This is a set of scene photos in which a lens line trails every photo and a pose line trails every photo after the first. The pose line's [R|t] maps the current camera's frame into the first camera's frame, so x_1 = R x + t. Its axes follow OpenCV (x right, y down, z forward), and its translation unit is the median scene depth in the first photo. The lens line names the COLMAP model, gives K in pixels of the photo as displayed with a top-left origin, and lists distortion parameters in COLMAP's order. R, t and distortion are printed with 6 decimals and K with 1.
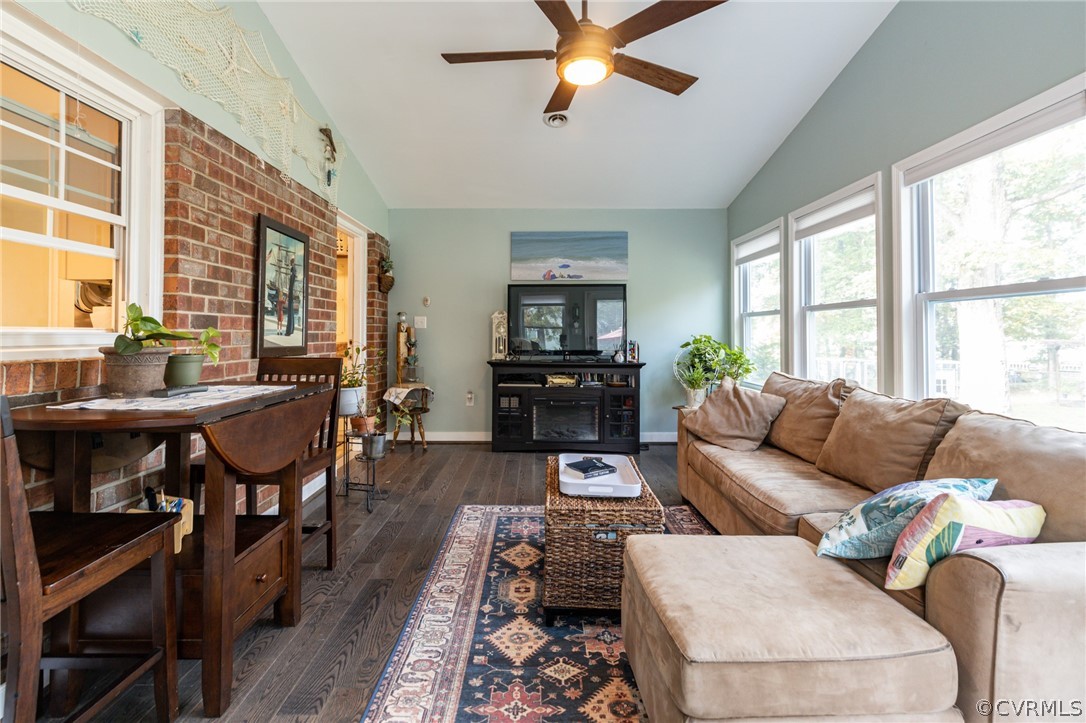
lens RADIAL K [[499.1, 0, 546.7], [0, 499.1, 324.6], [0, 0, 1]] dist [0.001104, -0.000253]
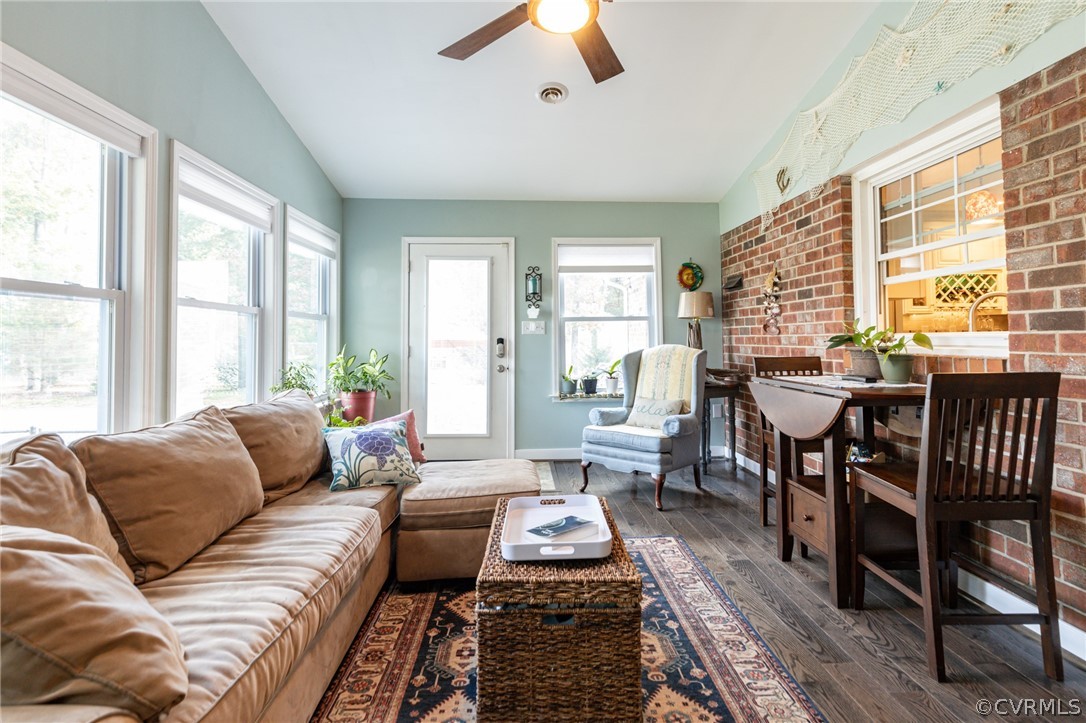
lens RADIAL K [[498.1, 0, 540.1], [0, 498.1, 325.2], [0, 0, 1]] dist [0.004030, -0.000139]
pose [[-0.999834, 0.008329, -0.016200, 0.112288], [0.009086, 0.998843, -0.047220, 0.026793], [0.015788, -0.047359, -0.998753, 1.525726]]
